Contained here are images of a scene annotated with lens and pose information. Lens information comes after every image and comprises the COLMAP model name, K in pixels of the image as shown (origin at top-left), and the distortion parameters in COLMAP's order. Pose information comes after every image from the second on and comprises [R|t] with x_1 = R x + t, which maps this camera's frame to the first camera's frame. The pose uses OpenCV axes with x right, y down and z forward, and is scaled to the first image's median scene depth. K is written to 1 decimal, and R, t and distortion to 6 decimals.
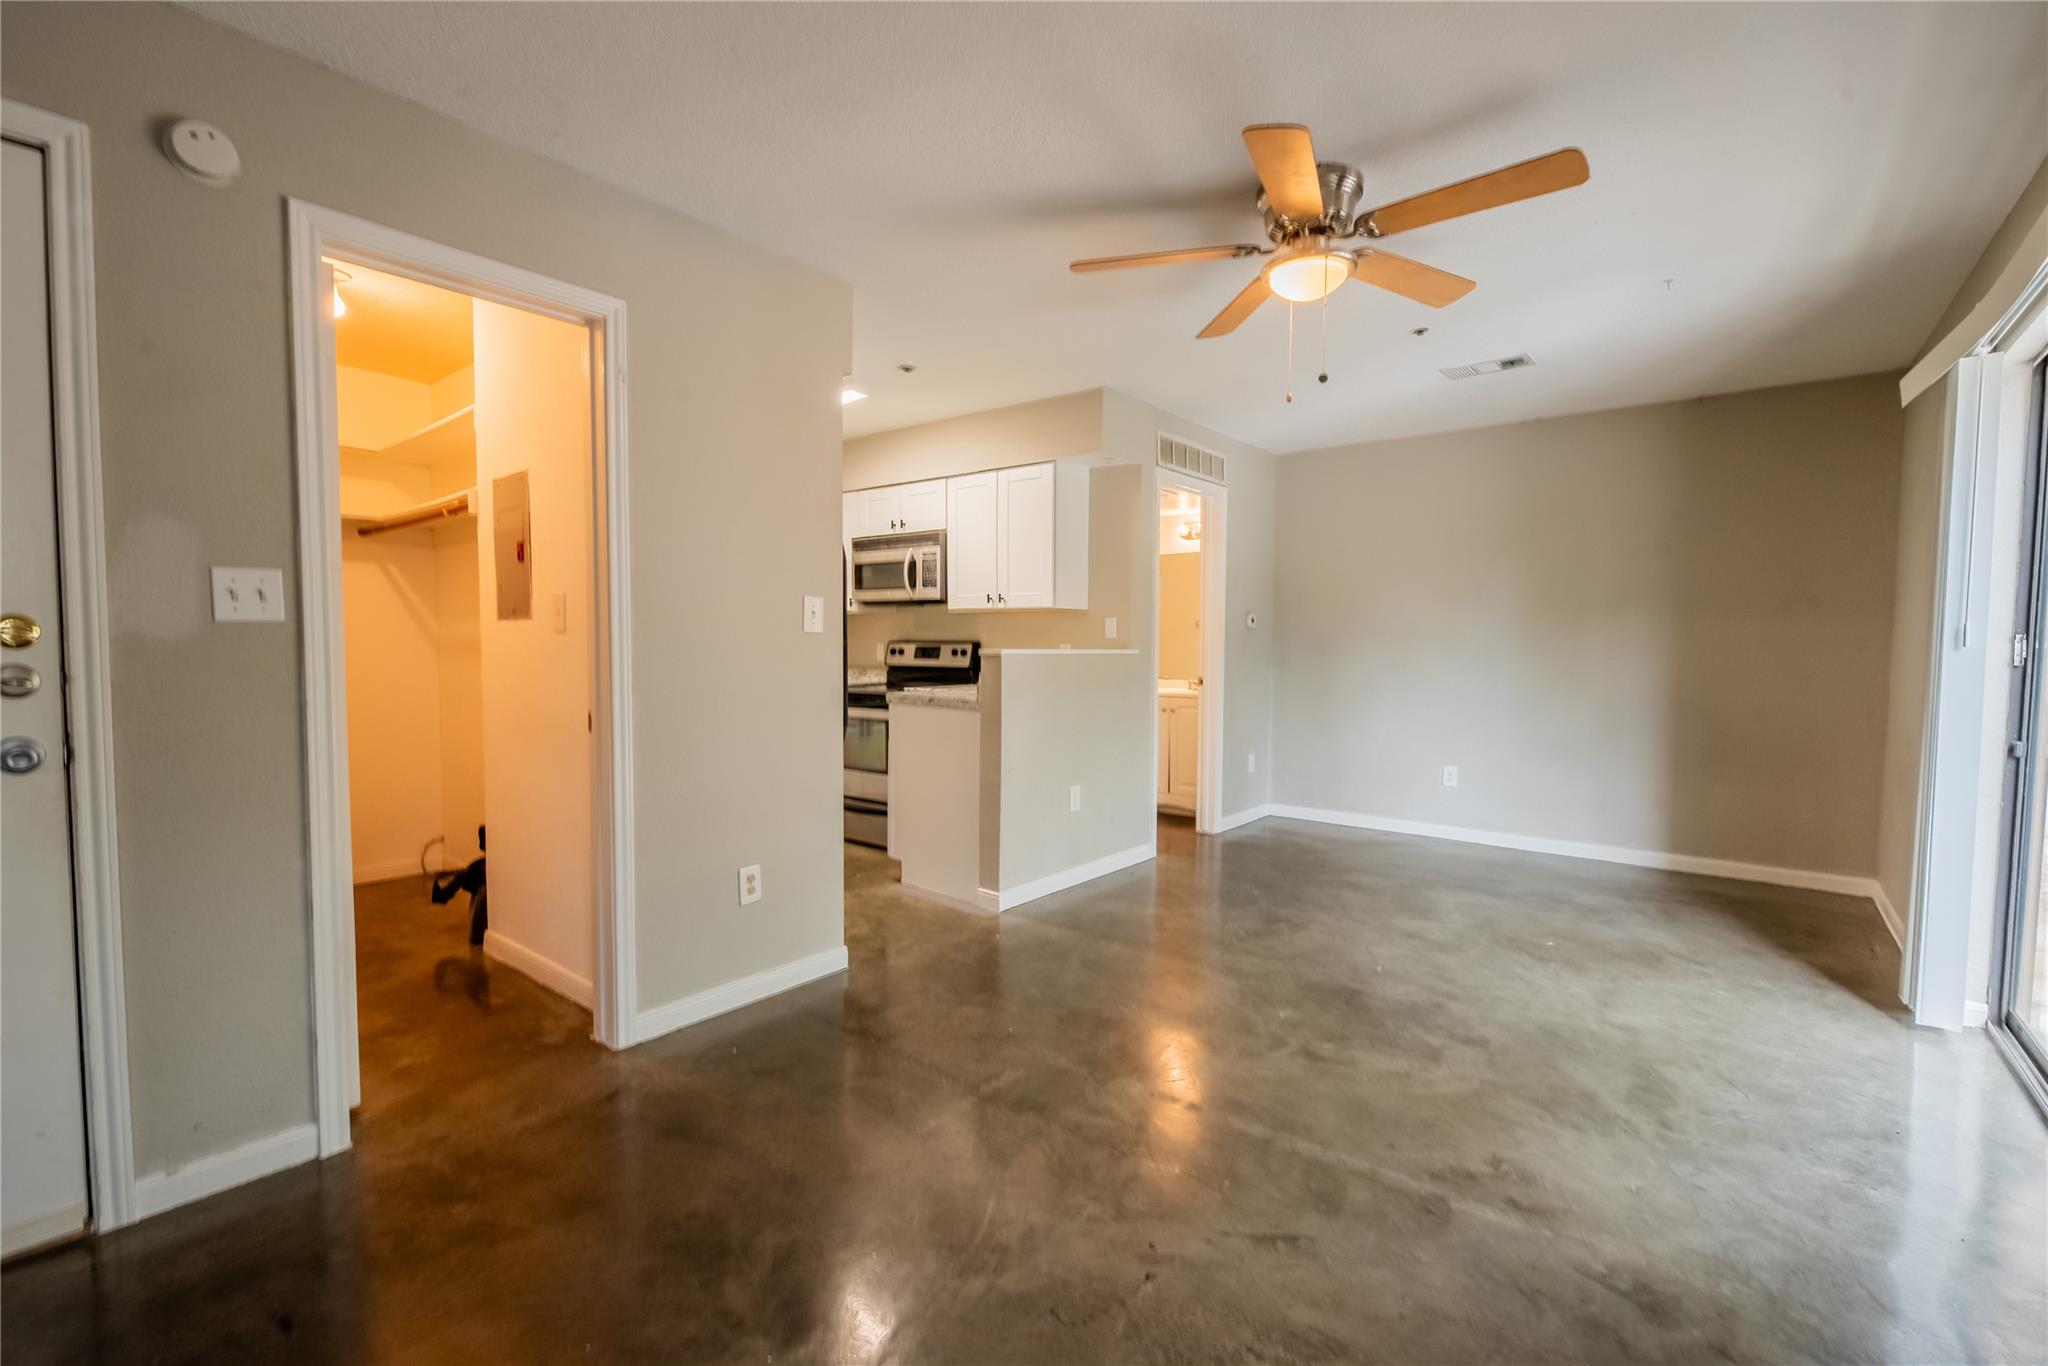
lens RADIAL K [[884.1, 0, 1025.0], [0, 884.1, 683.9], [0, 0, 1]] dist [0.000501, -0.001505]
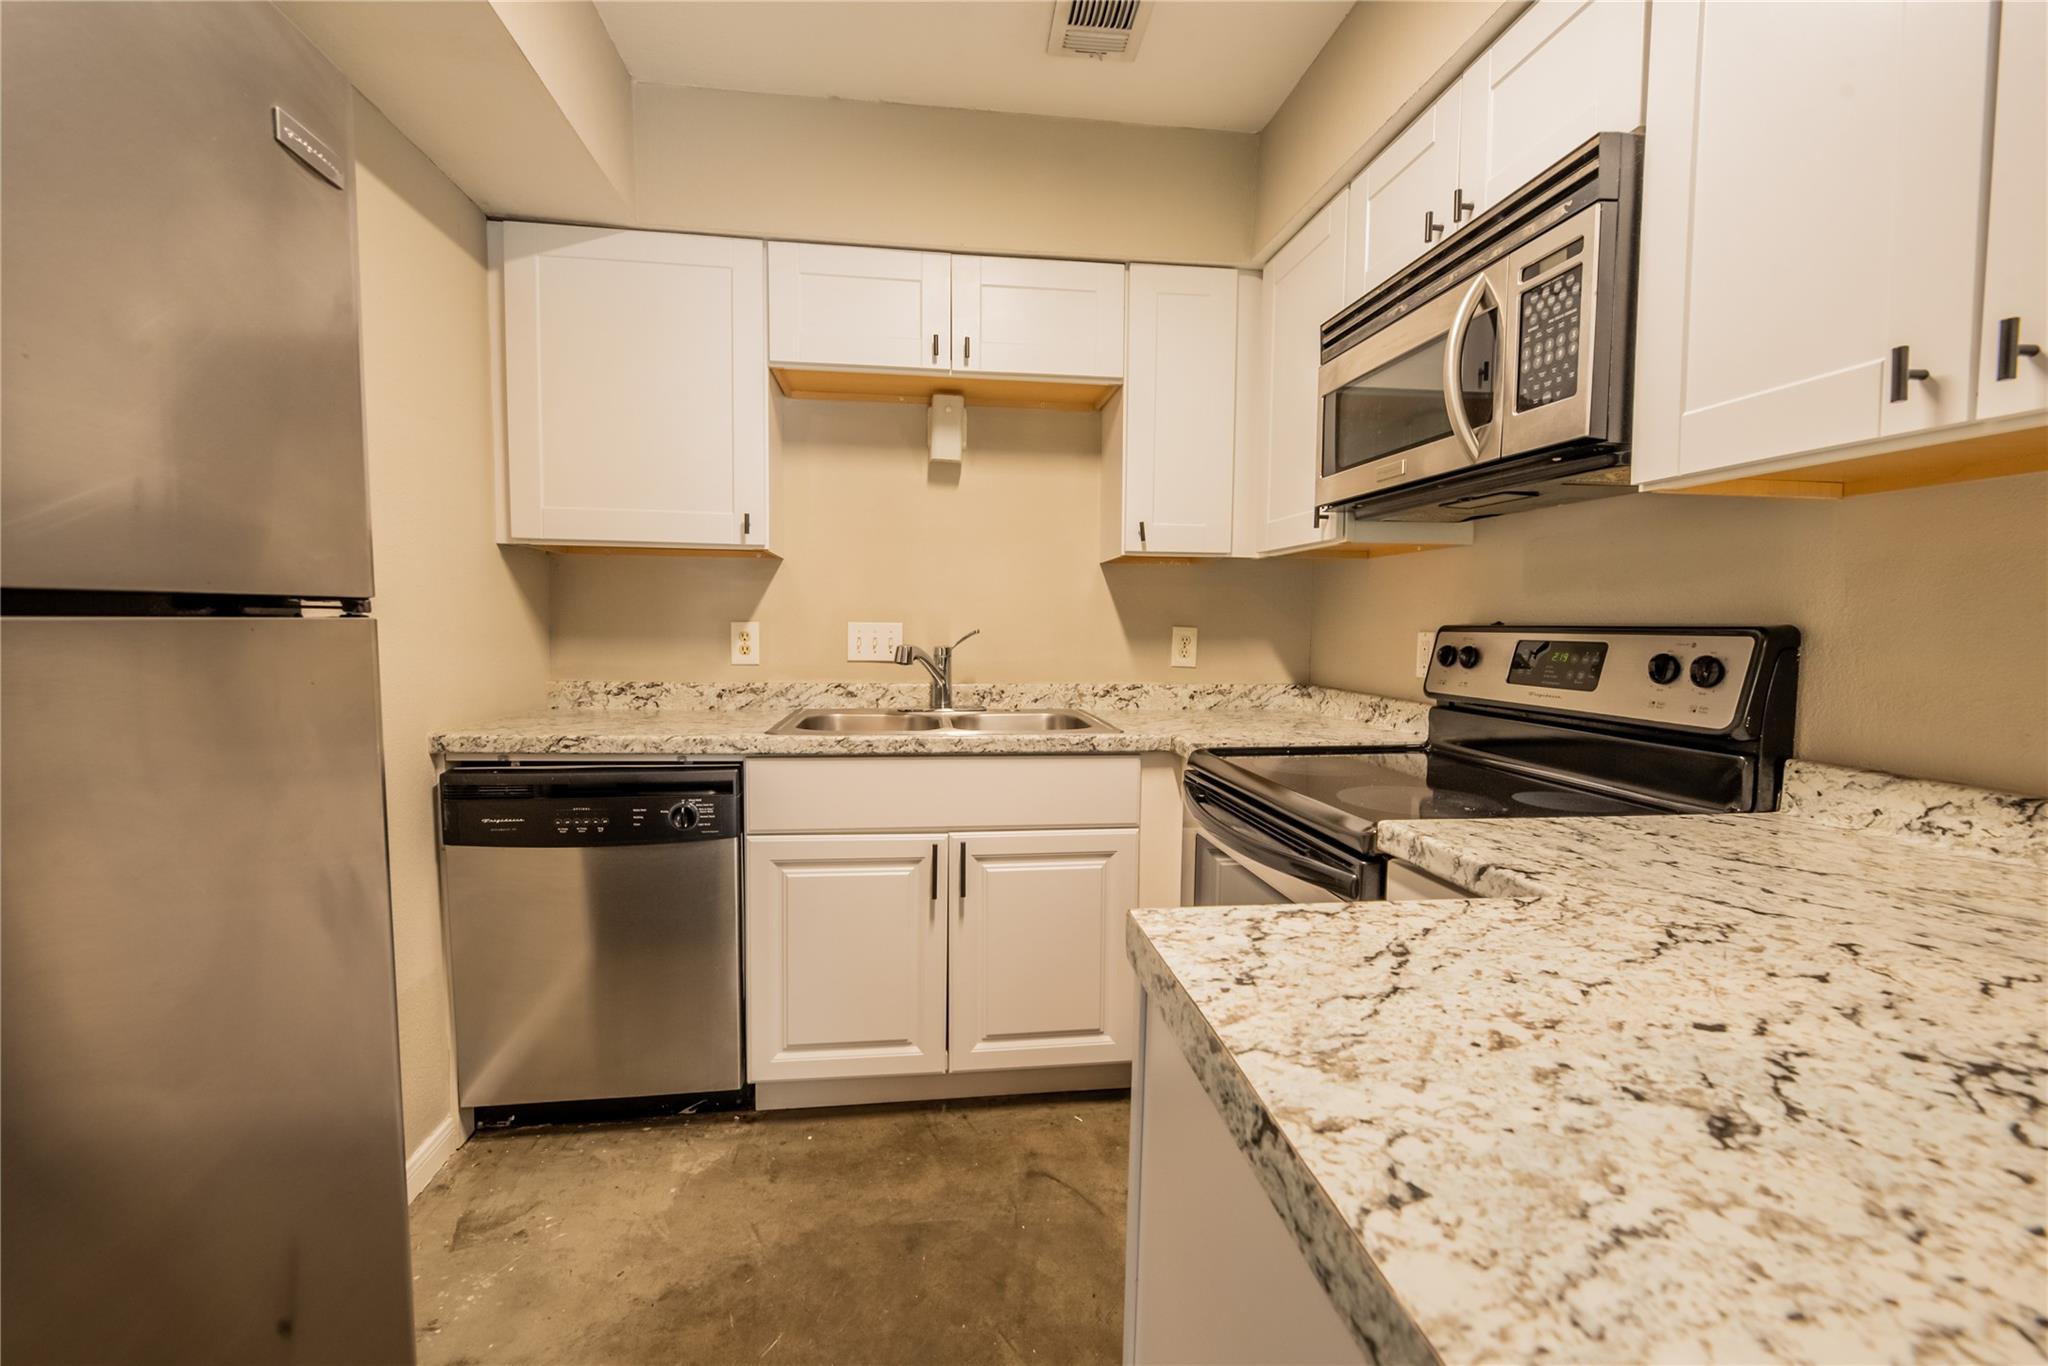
lens RADIAL K [[884.1, 0, 1032.3], [0, 884.1, 681.3], [0, 0, 1]] dist [0.000501, -0.001505]
pose [[0.744799, 0.048153, -0.665549, -0.060639], [-0.041453, 0.998805, 0.025875, -0.041410], [0.666000, 0.008317, 0.745905, 0.916281]]
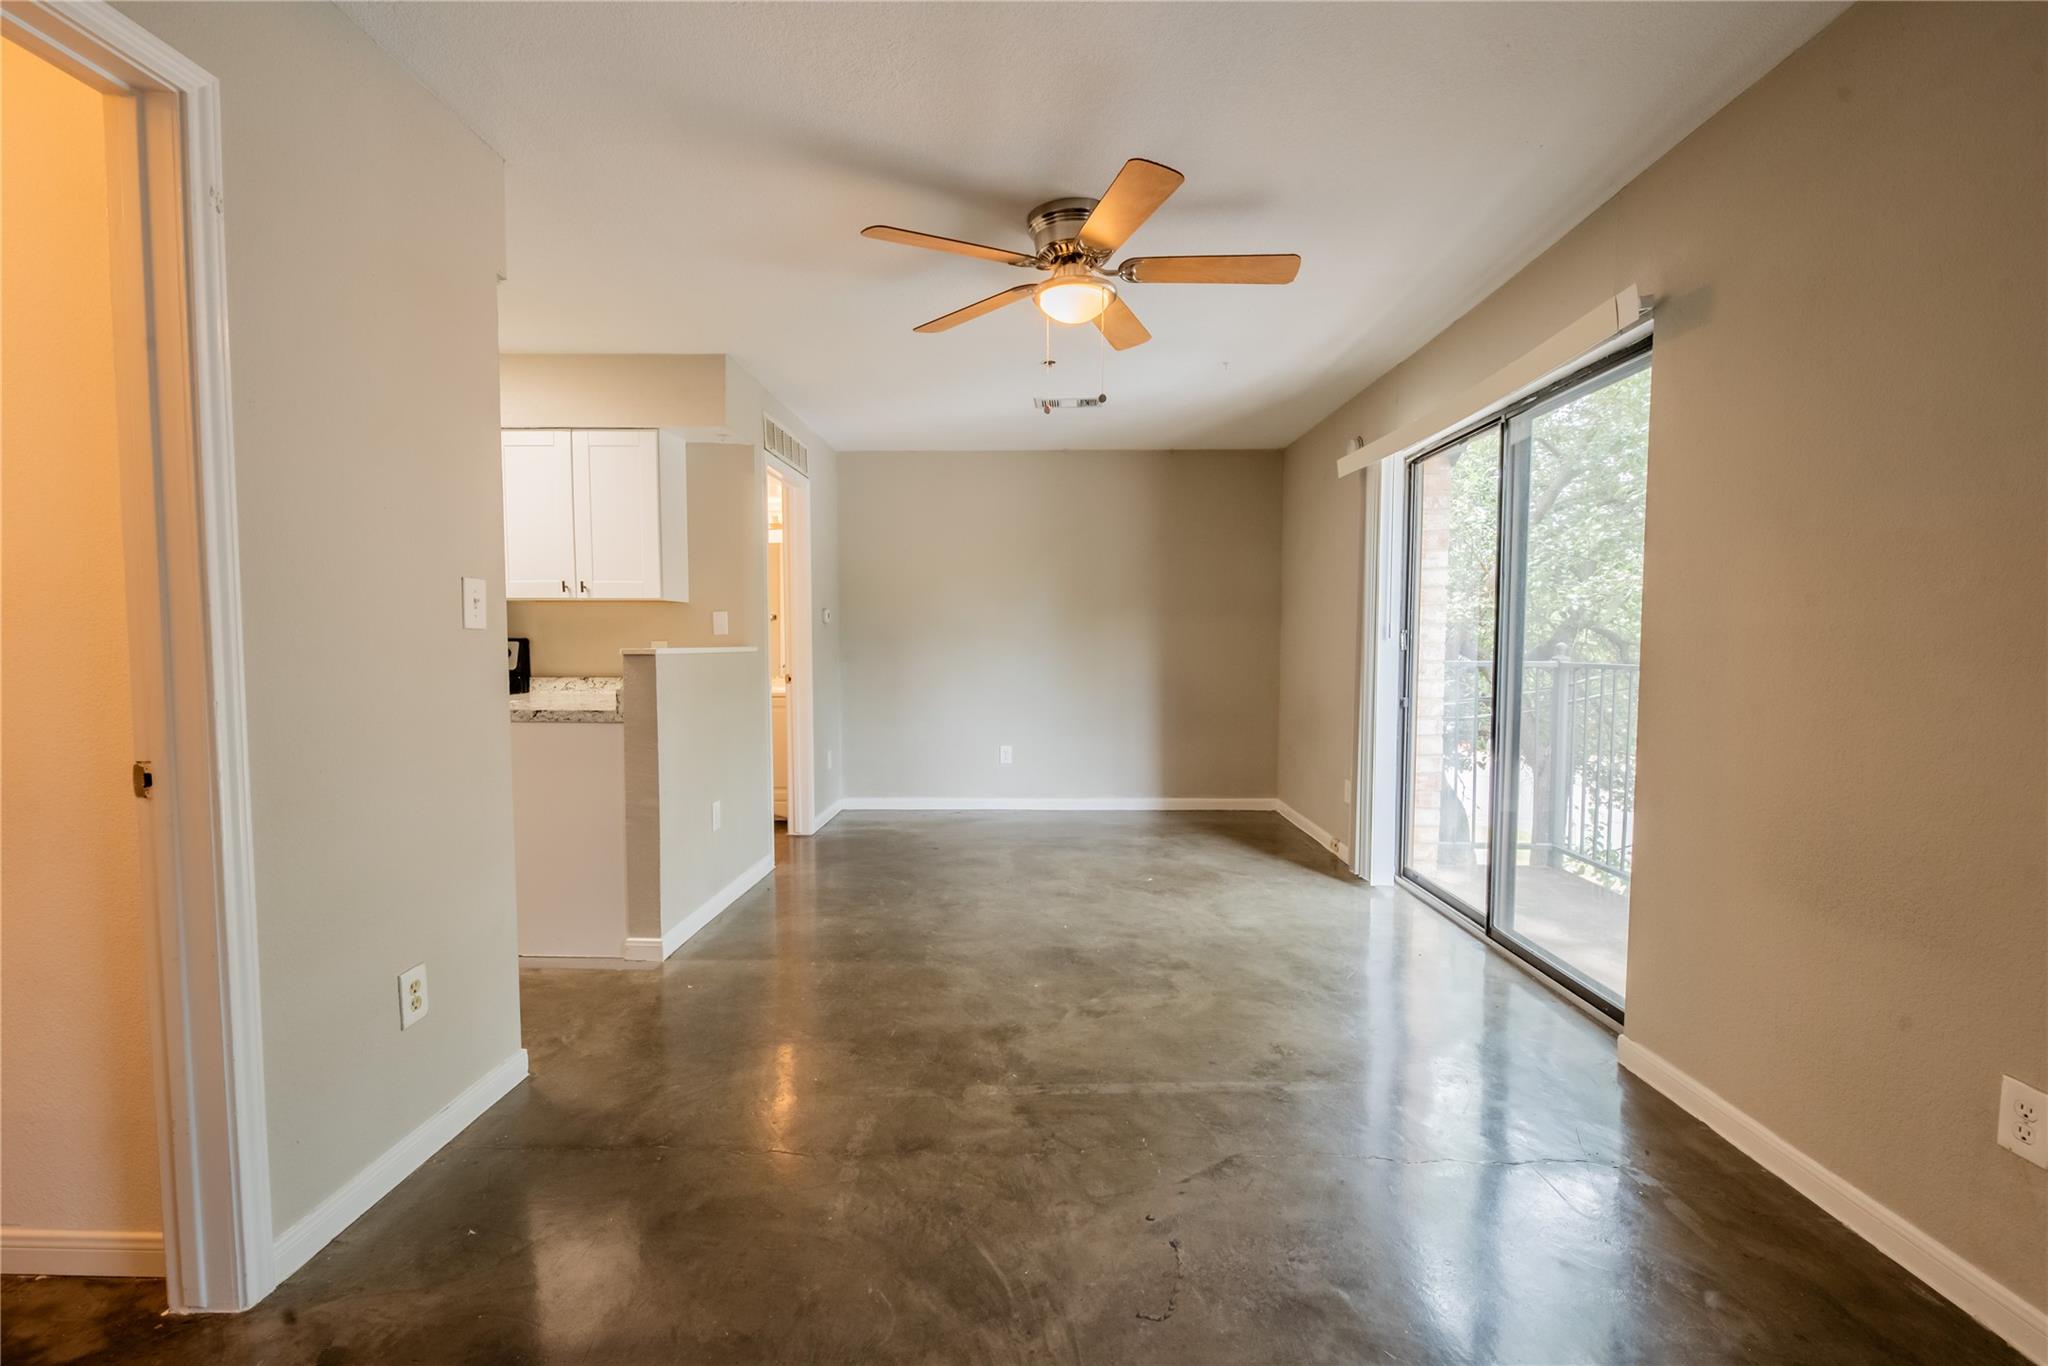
lens RADIAL K [[884.1, 0, 1011.1], [0, 884.1, 686.0], [0, 0, 1]] dist [0.000501, -0.001505]
pose [[0.780163, -0.040153, 0.624287, -0.279729], [0.035141, 0.999175, 0.020350, -0.008471], [-0.624589, 0.006061, 0.780930, 0.130304]]
